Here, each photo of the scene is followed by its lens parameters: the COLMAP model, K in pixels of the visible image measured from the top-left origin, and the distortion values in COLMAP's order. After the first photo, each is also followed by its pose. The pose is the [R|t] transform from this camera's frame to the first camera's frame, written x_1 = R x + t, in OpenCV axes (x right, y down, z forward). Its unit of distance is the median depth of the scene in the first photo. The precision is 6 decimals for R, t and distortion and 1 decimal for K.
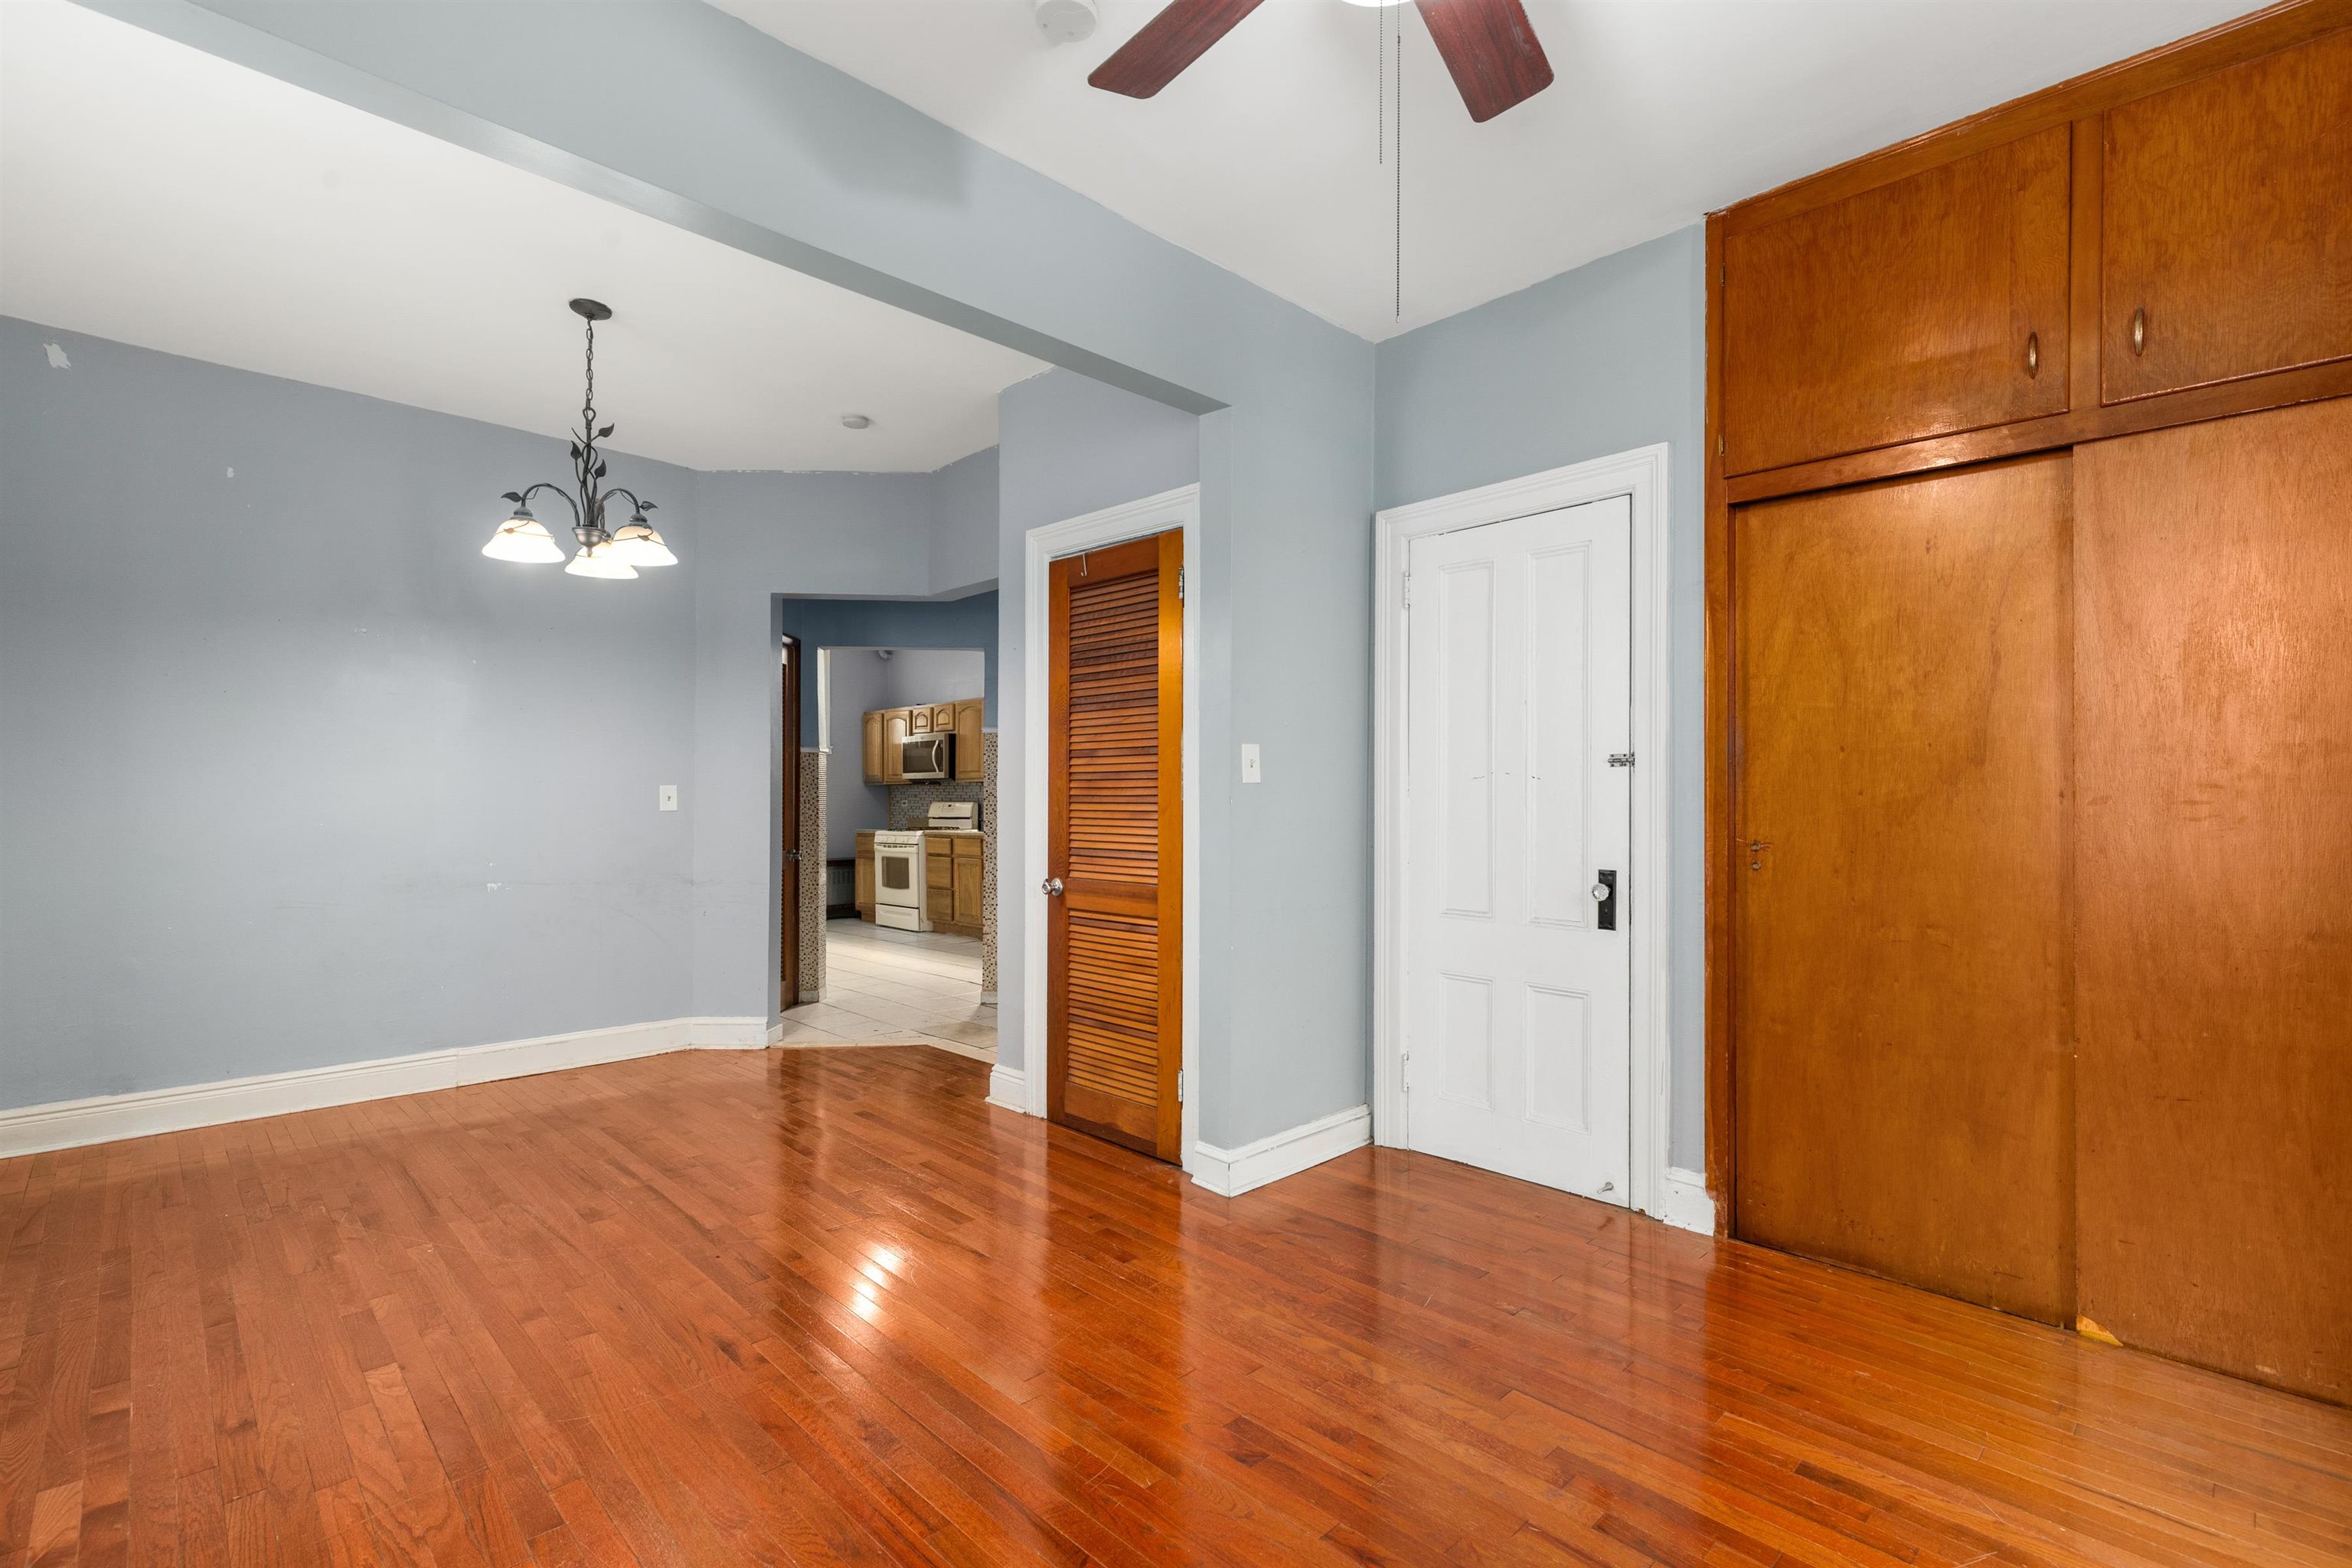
lens RADIAL K [[1066.8, 0, 1181.0], [0, 1066.8, 793.3], [0, 0, 1]] dist [0.007406, -0.000347]
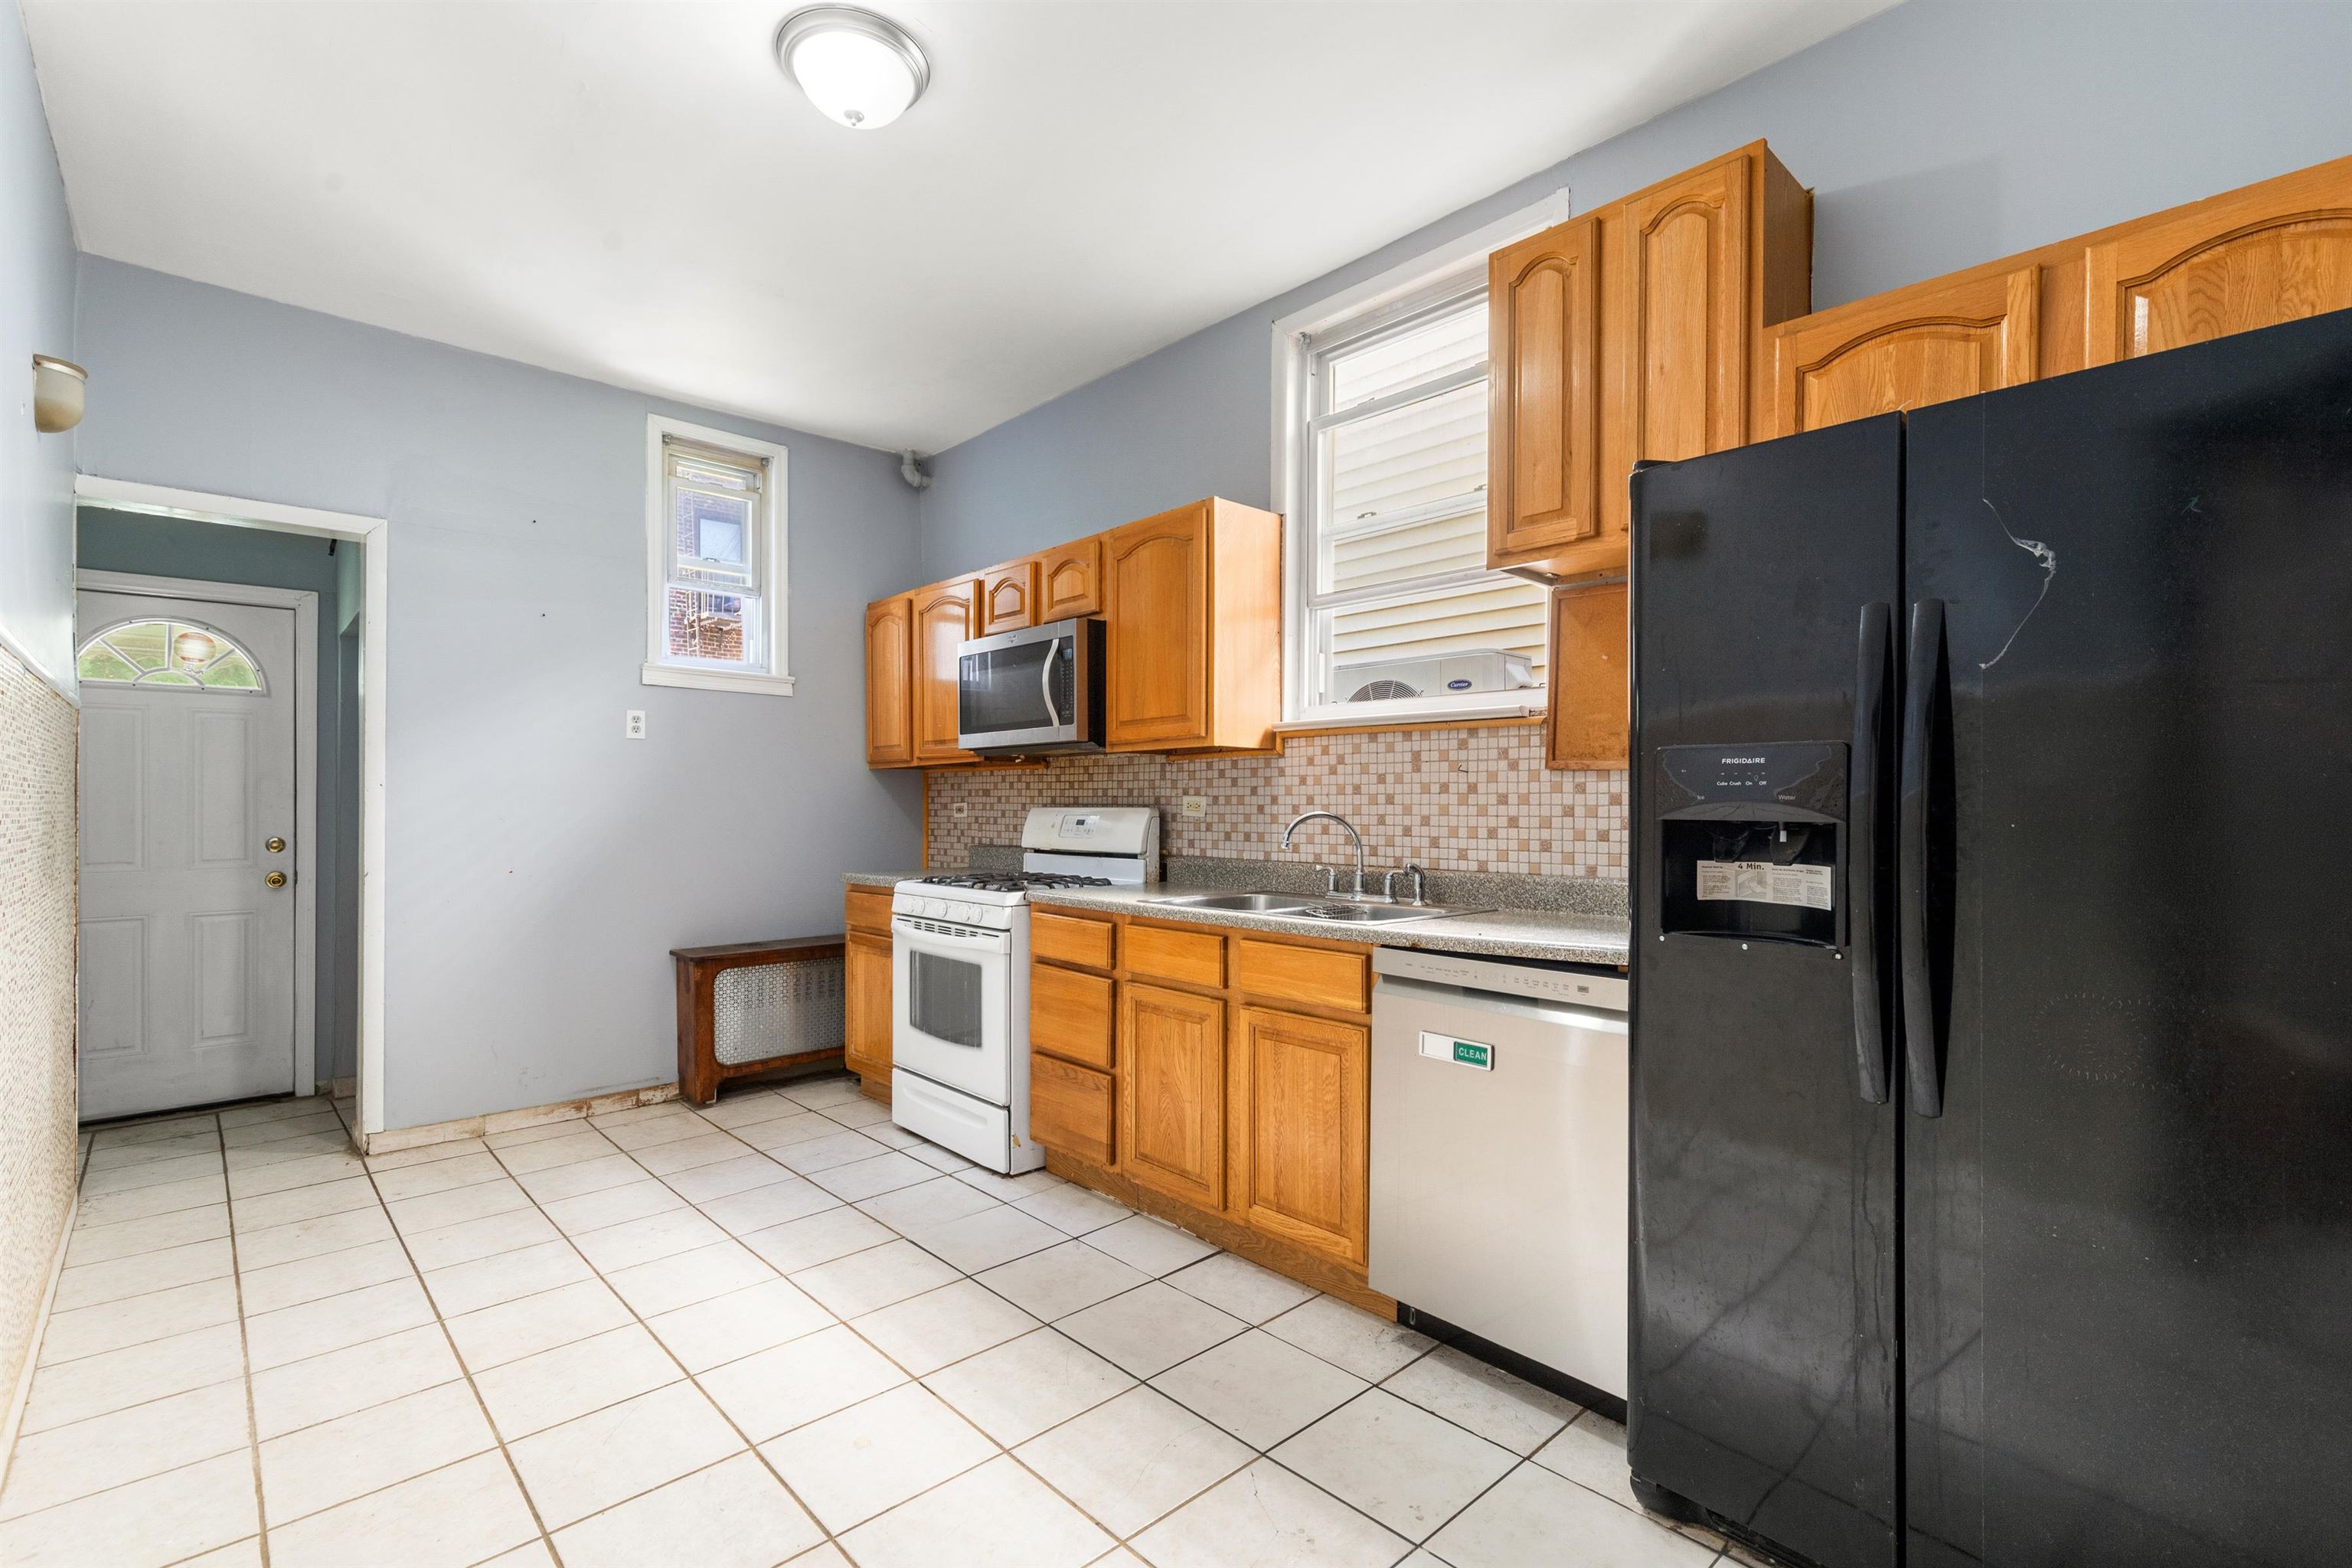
lens RADIAL K [[1070.6, 0, 1182.9], [0, 1070.6, 796.9], [0, 0, 1]] dist [0.007585, -0.000483]
pose [[0.999604, -0.003053, -0.027967, -0.455561], [0.003075, 0.999995, 0.000725, 0.012339], [0.027965, -0.000810, 0.999609, 1.650732]]
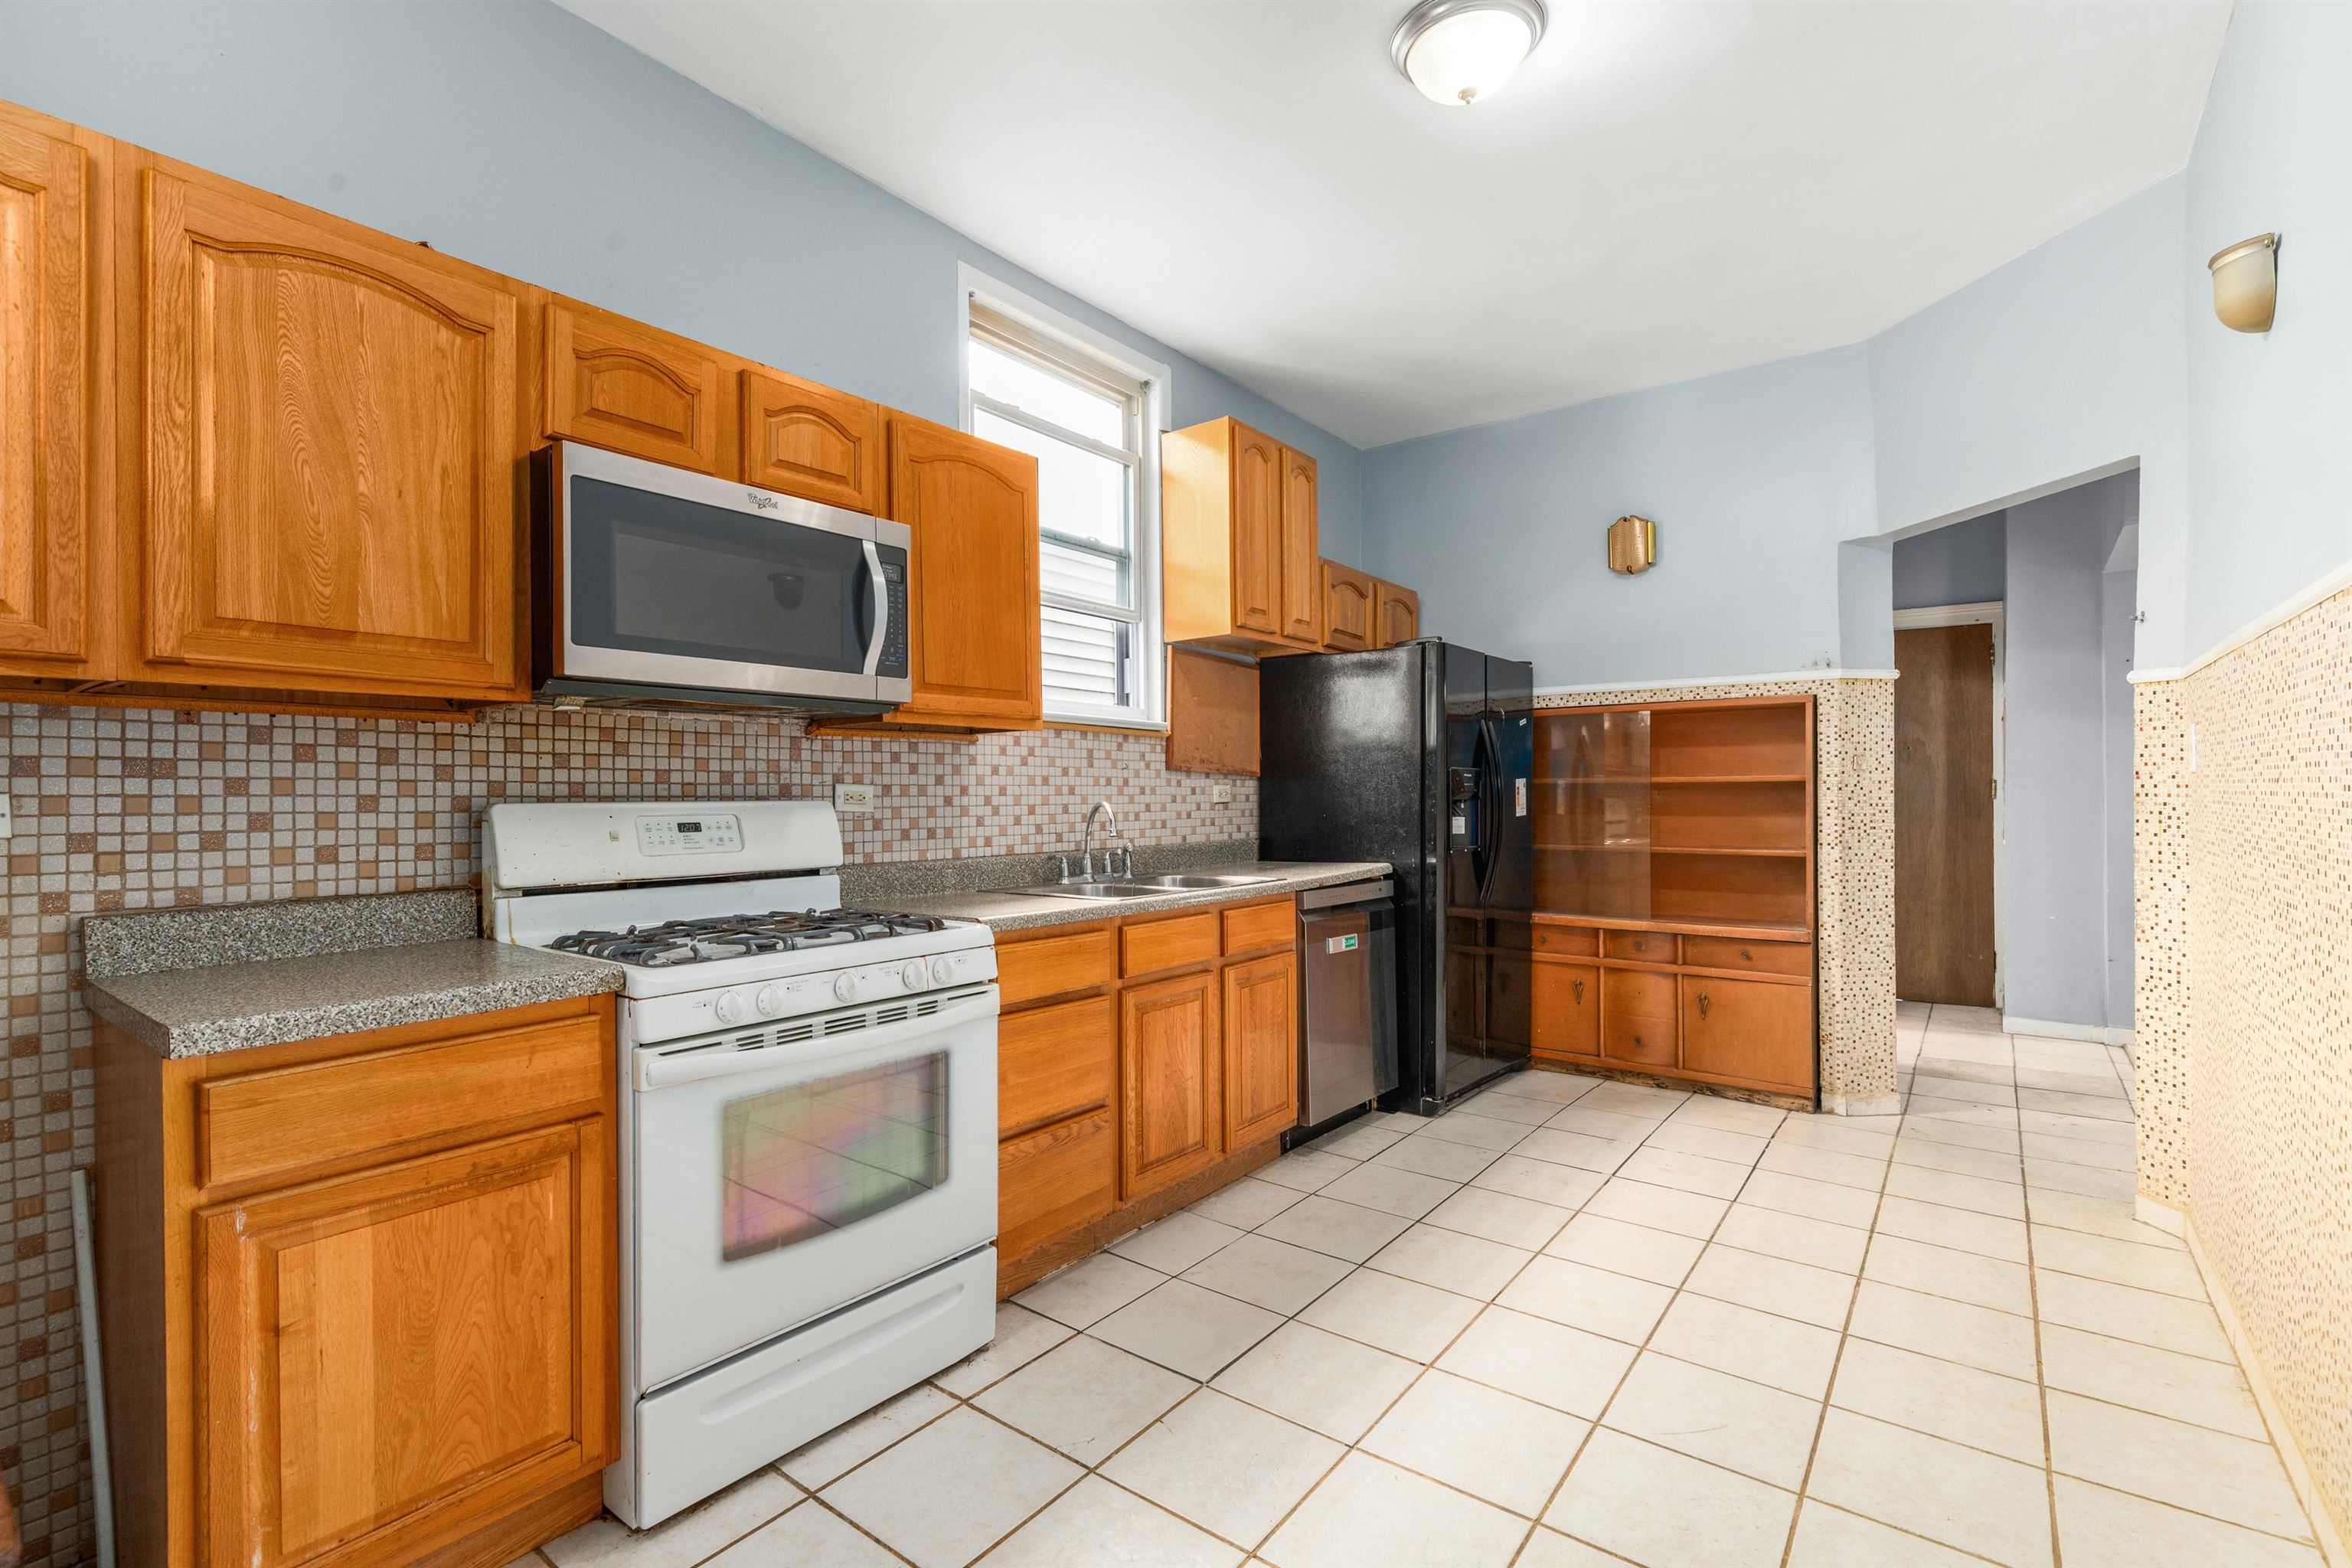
lens RADIAL K [[1074.3, 0, 1176.0], [0, 1074.3, 784.0], [0, 0, 1]] dist [-0.000858, -0.000179]
pose [[-0.150611, 0.006526, 0.988572, -1.248479], [-0.004769, 0.999962, -0.007327, 0.016118], [-0.988582, -0.005818, -0.150574, 2.529402]]
